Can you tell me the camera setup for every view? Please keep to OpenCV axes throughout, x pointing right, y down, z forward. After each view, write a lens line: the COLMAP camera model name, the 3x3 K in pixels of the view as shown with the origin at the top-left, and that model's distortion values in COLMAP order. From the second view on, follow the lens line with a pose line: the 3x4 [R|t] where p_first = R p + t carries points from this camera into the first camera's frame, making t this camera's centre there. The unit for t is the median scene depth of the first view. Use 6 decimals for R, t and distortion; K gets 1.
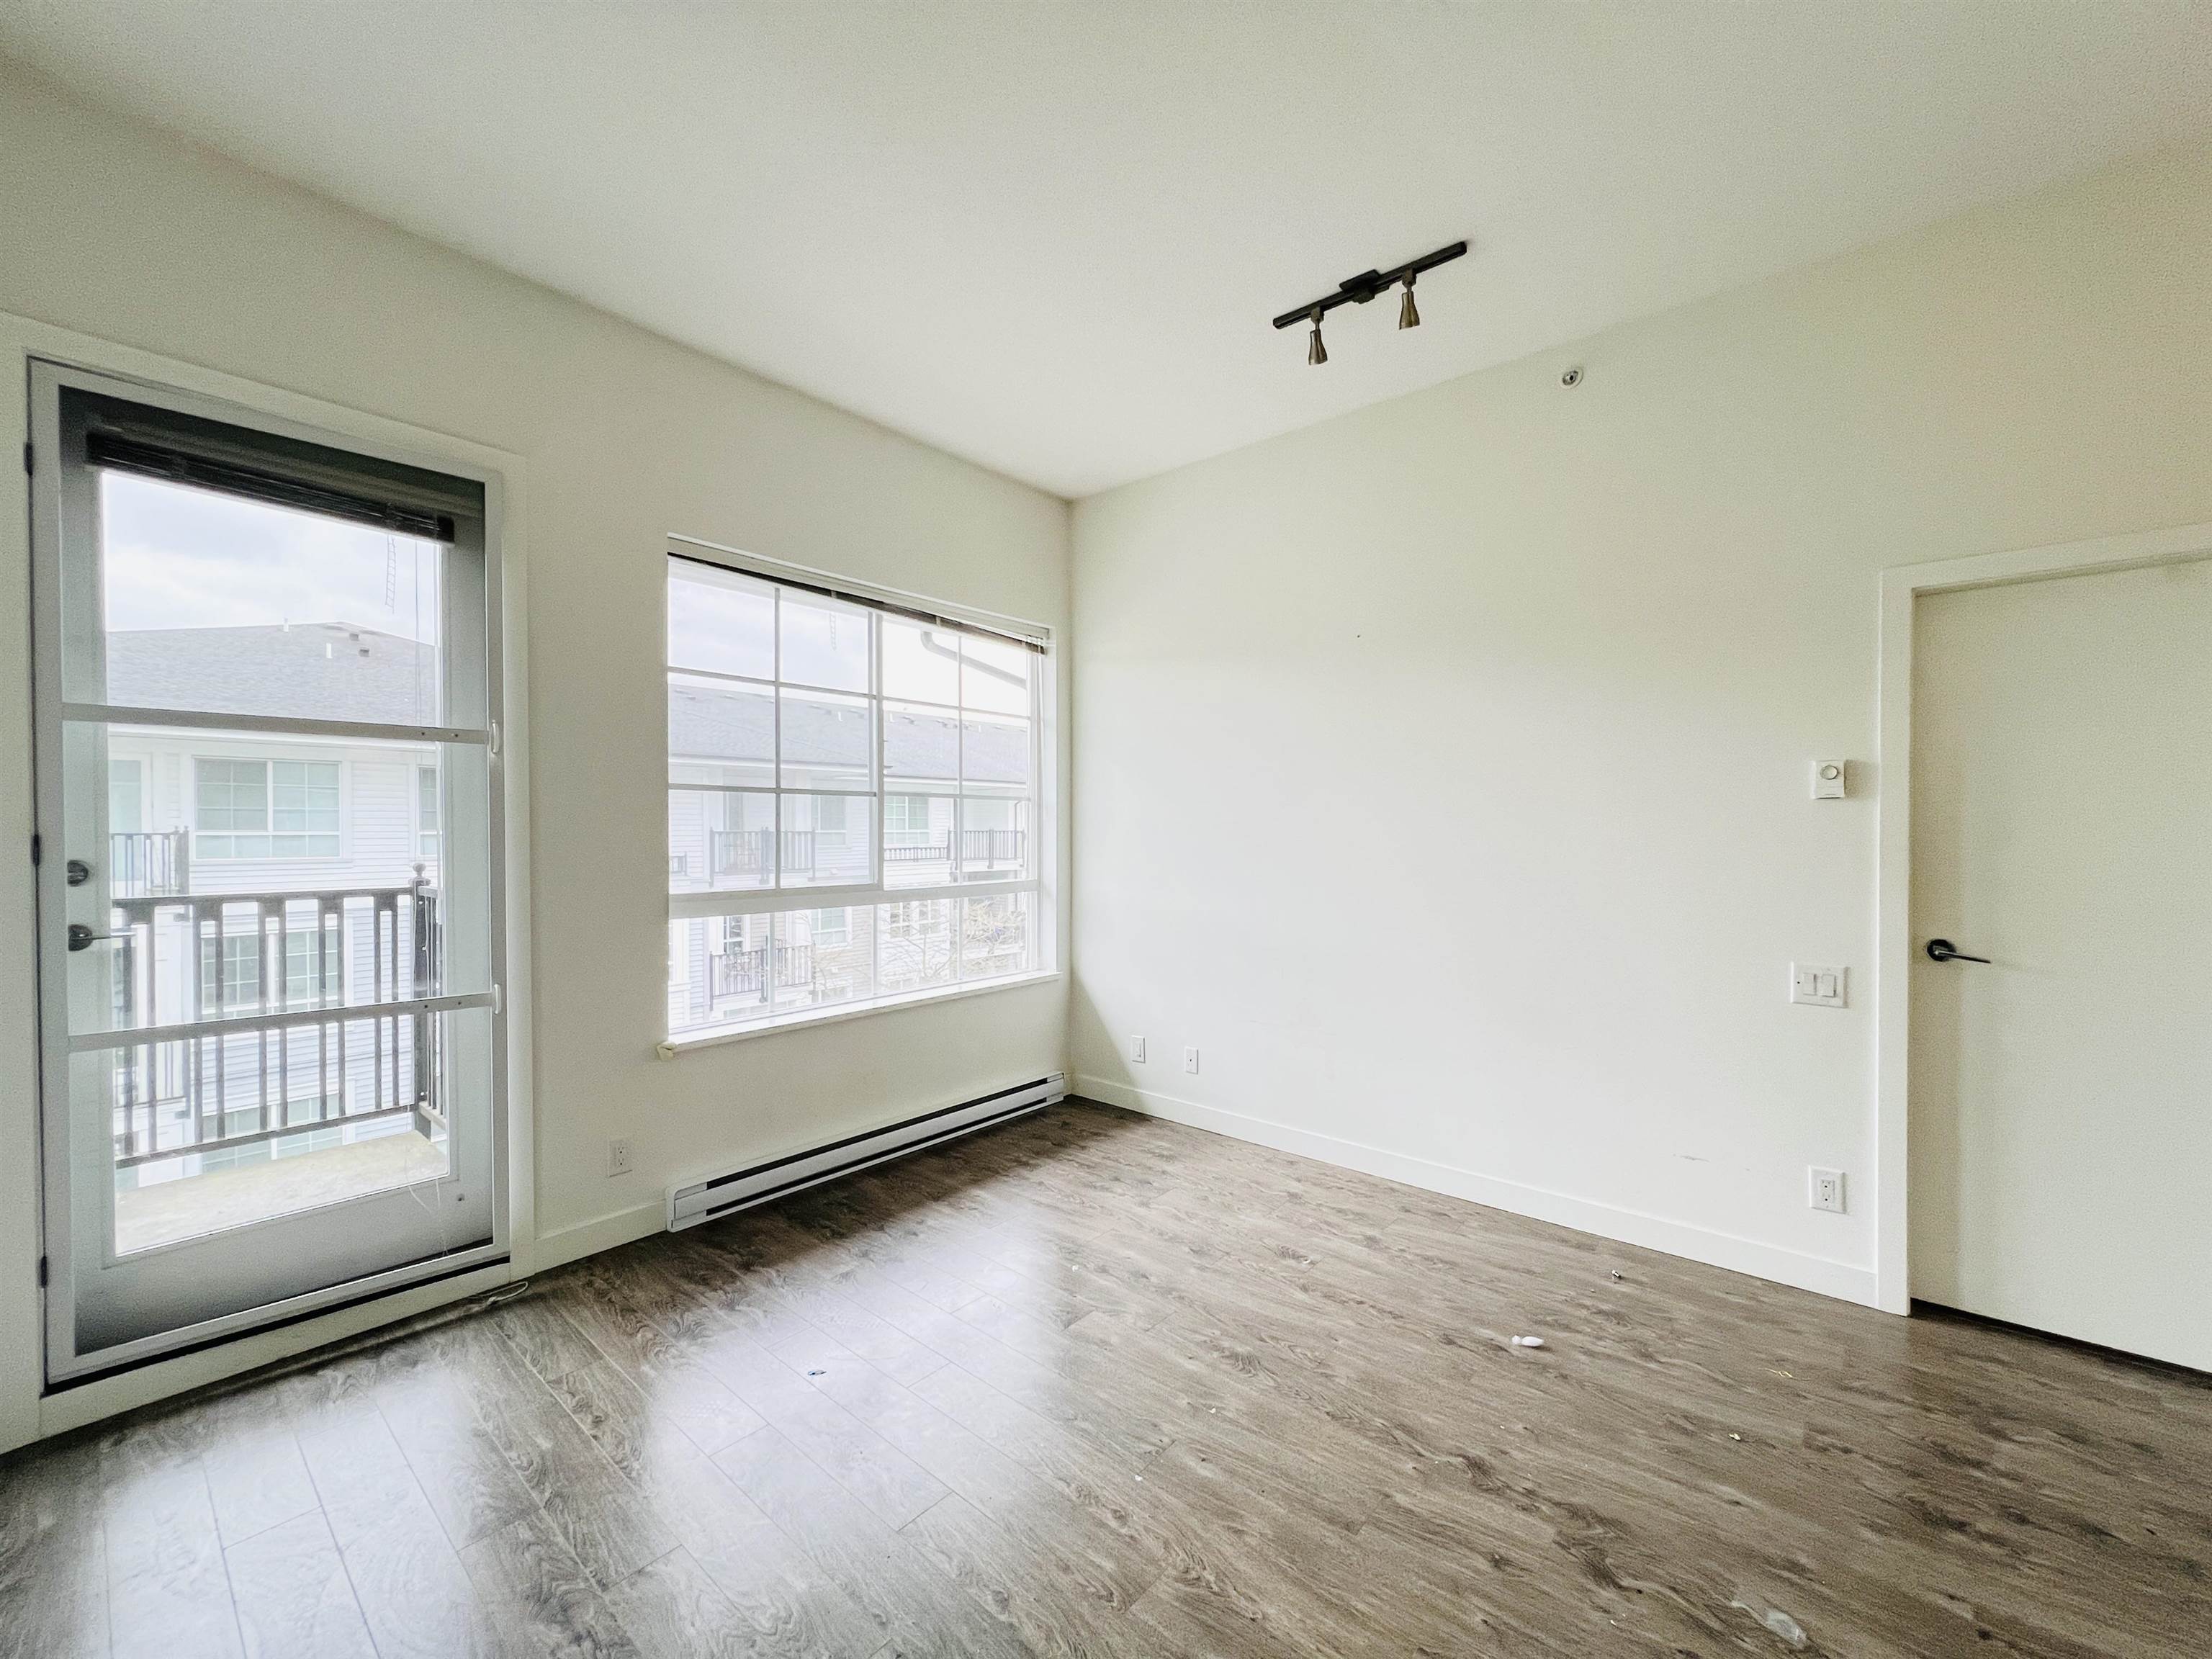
lens RADIAL K [[889.1, 0, 1105.4], [0, 889.1, 836.5], [0, 0, 1]] dist [-0.001610, 0.000414]
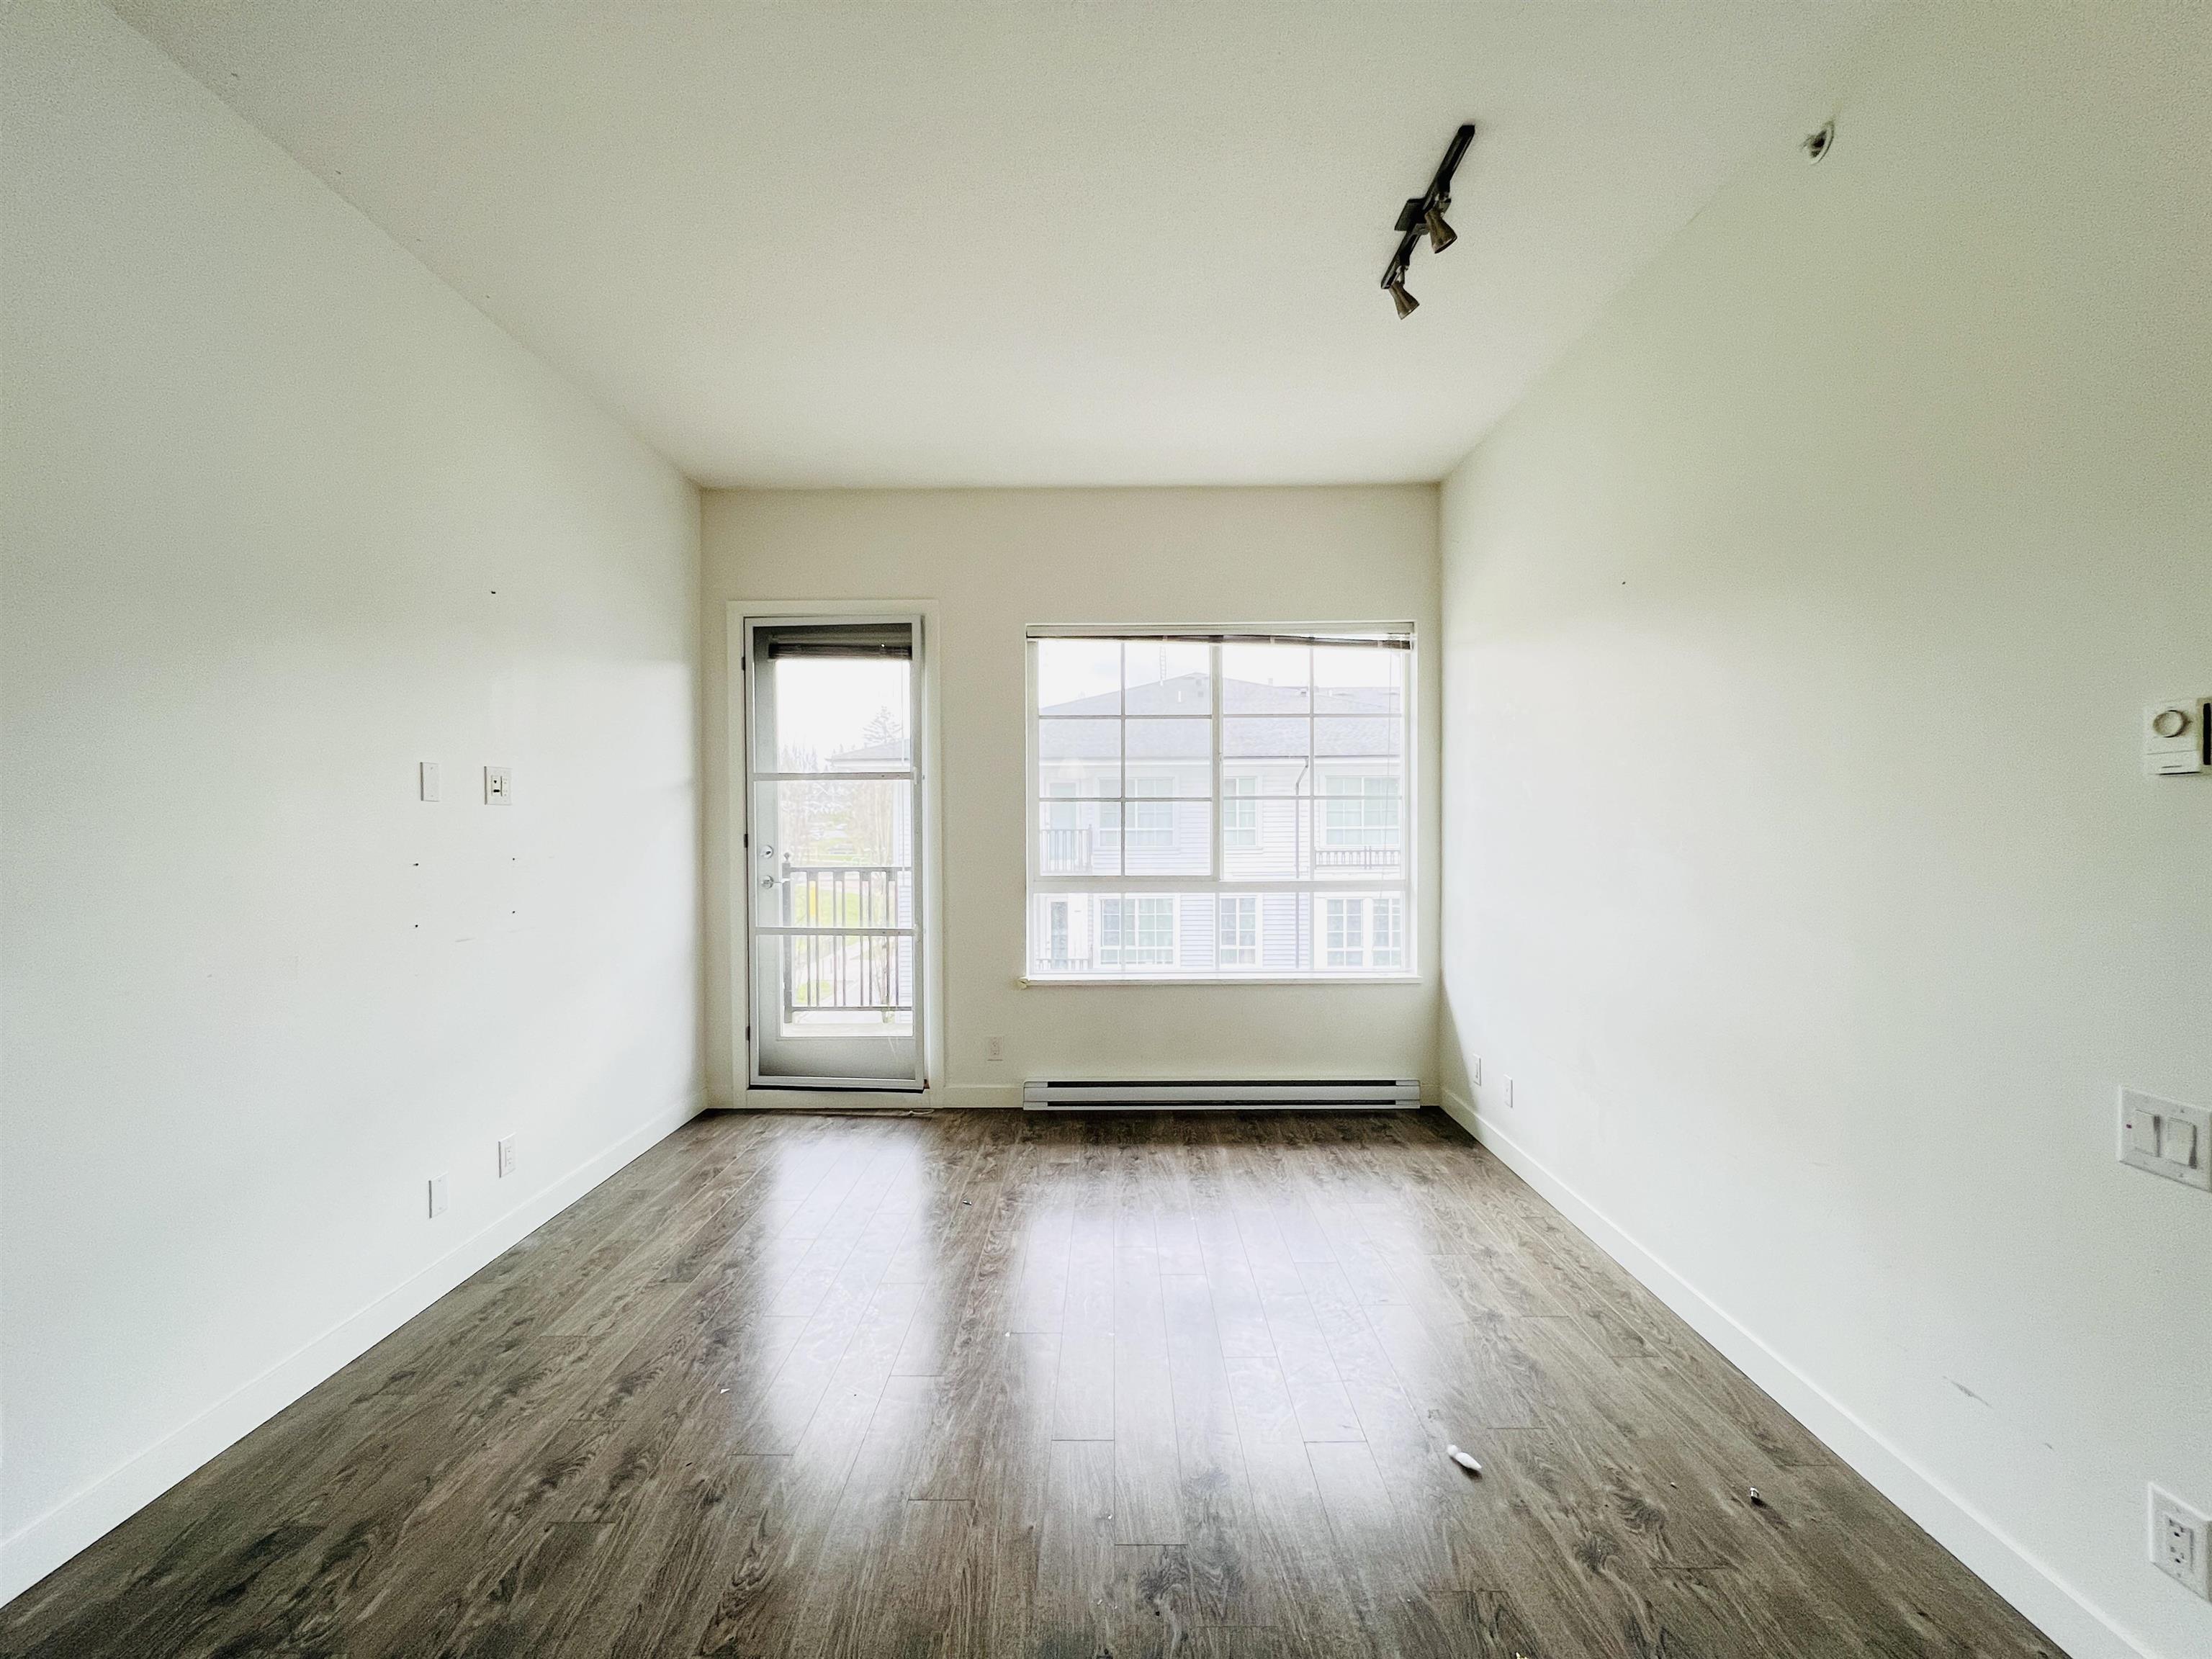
lens RADIAL K [[890.7, 0, 1104.9], [0, 890.7, 838.1], [0, 0, 1]] dist [0.000075, 0.000051]
pose [[0.641822, 0.007698, -0.766815, 0.811087], [-0.001140, 0.999958, 0.009084, -0.010143], [0.766852, -0.004956, 0.641804, 0.201579]]
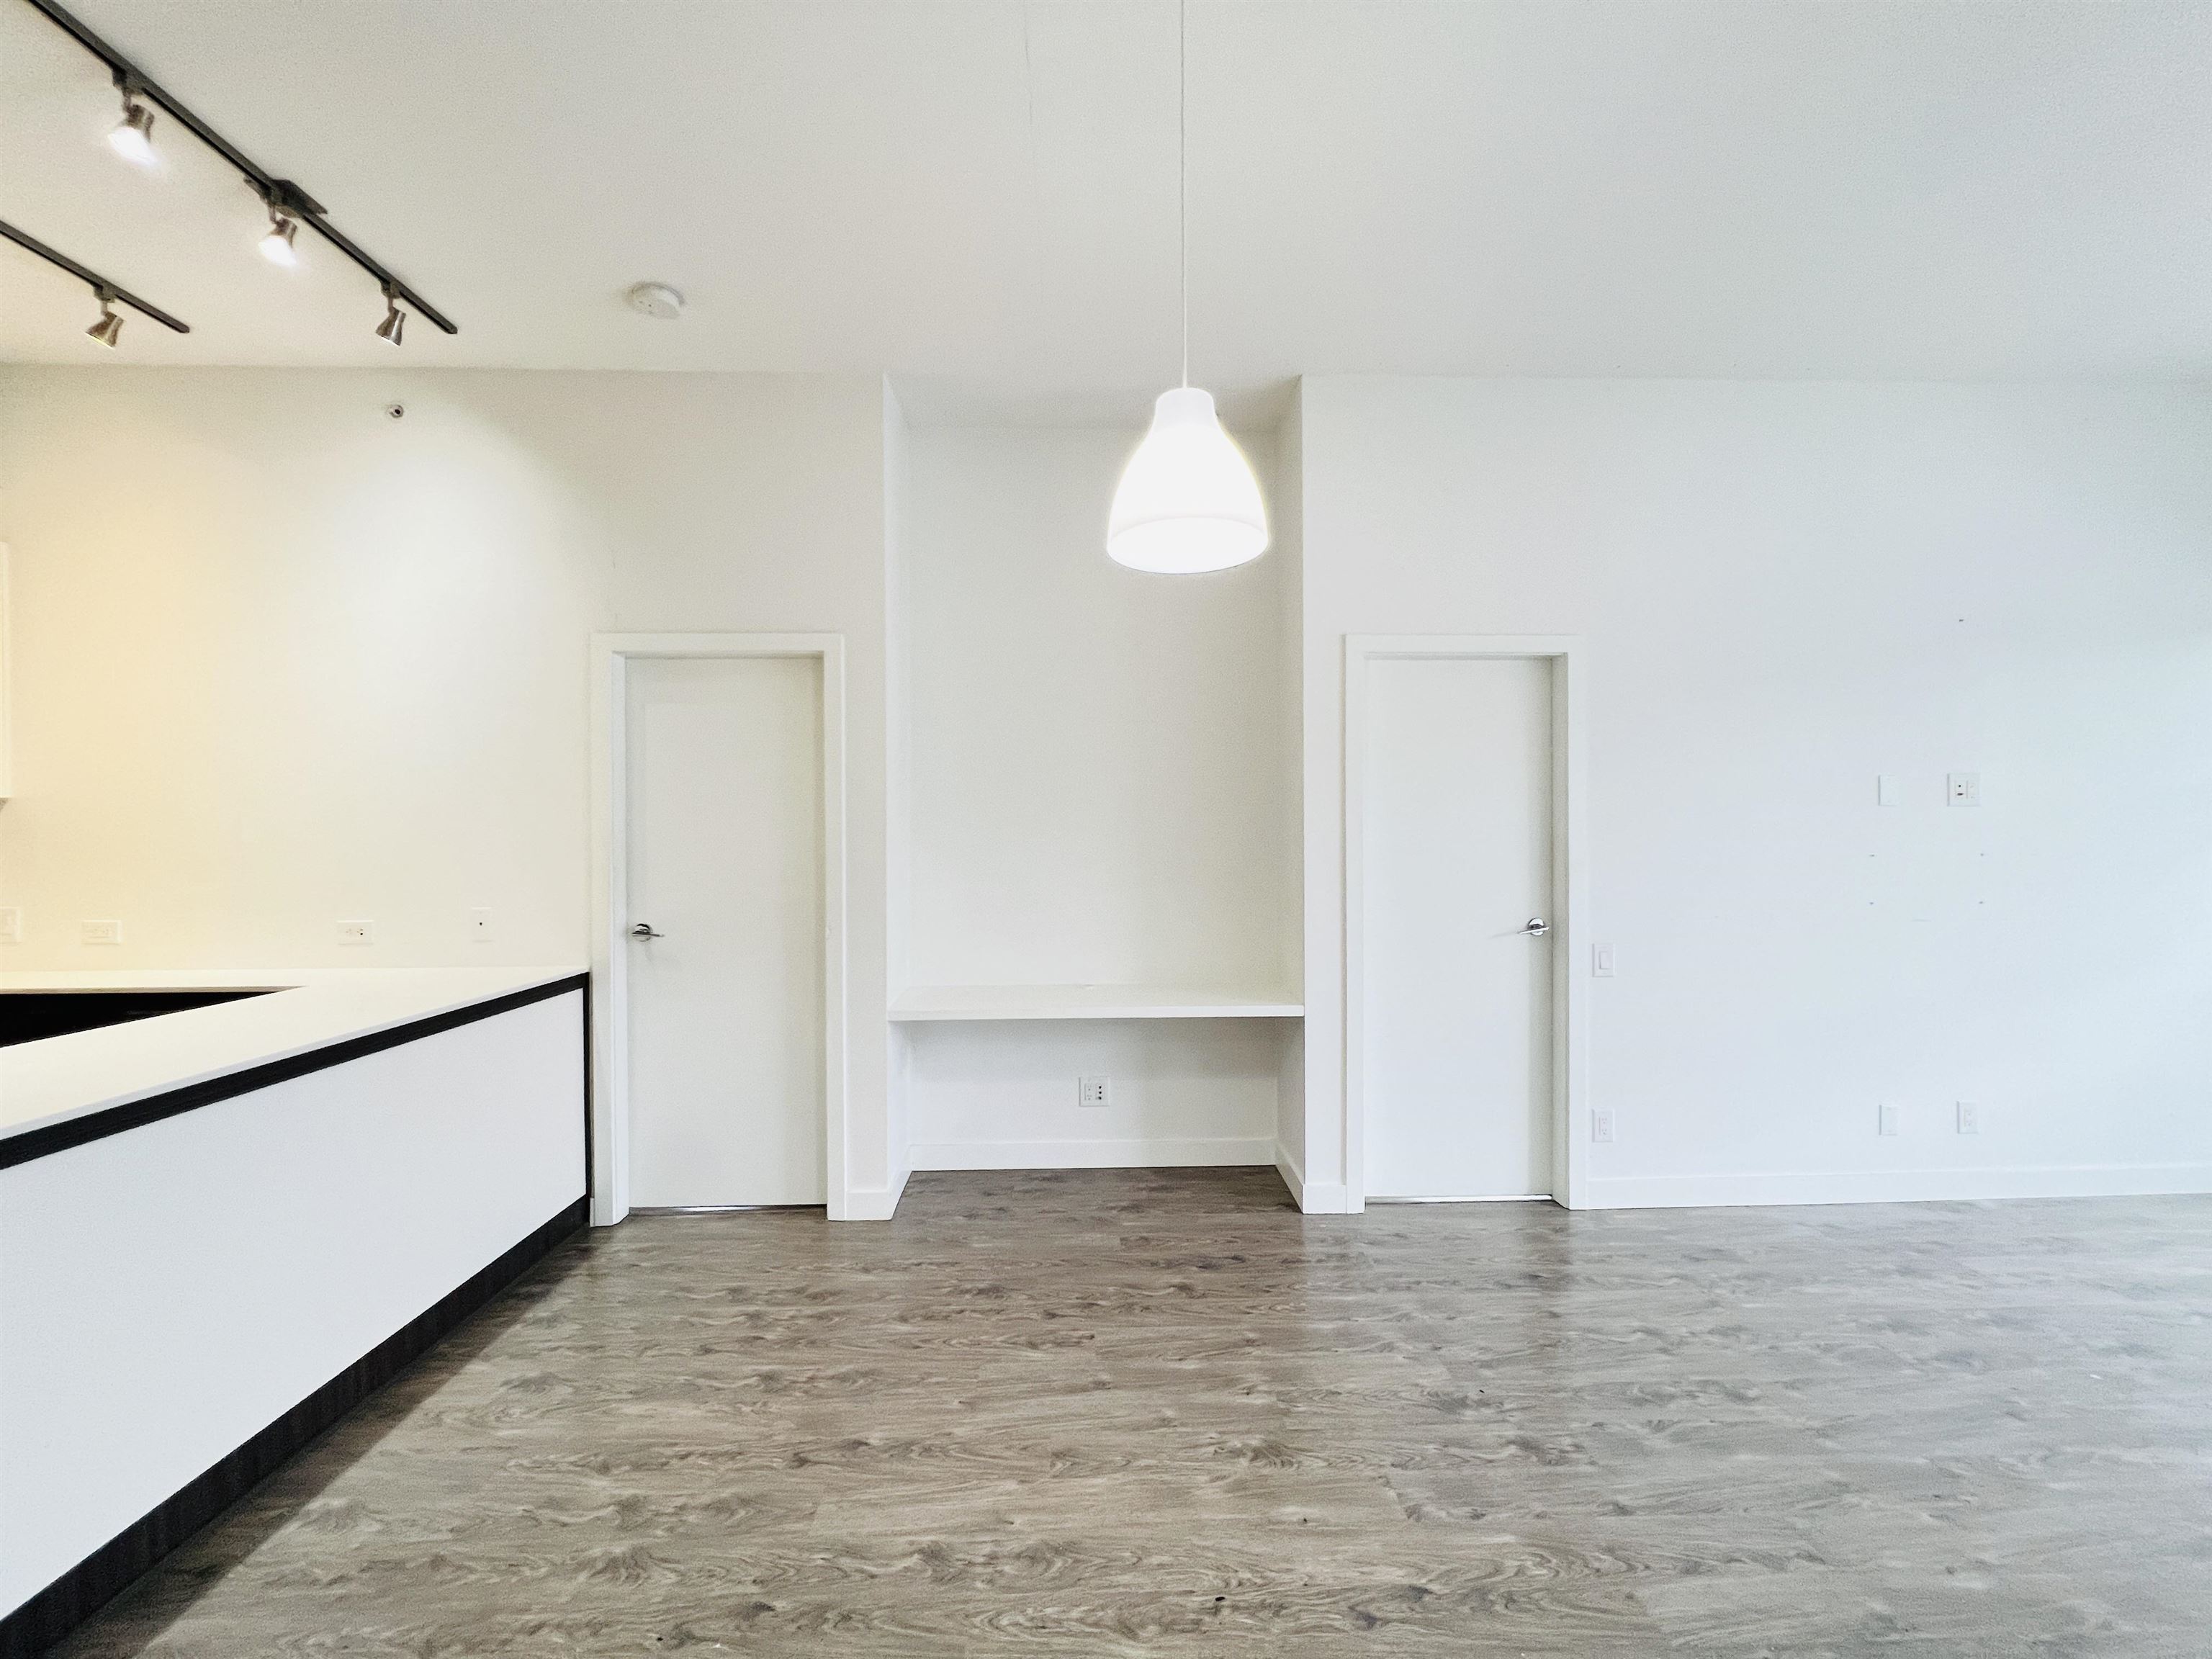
lens RADIAL K [[884.3, 0, 1106.9], [0, 884.3, 837.8], [0, 0, 1]] dist [-0.001072, 0.000187]
pose [[-0.740199, 0.010277, -0.672309, 1.222186], [0.001623, 0.999908, 0.013497, -0.015521], [0.672386, 0.008899, -0.740147, 0.449677]]
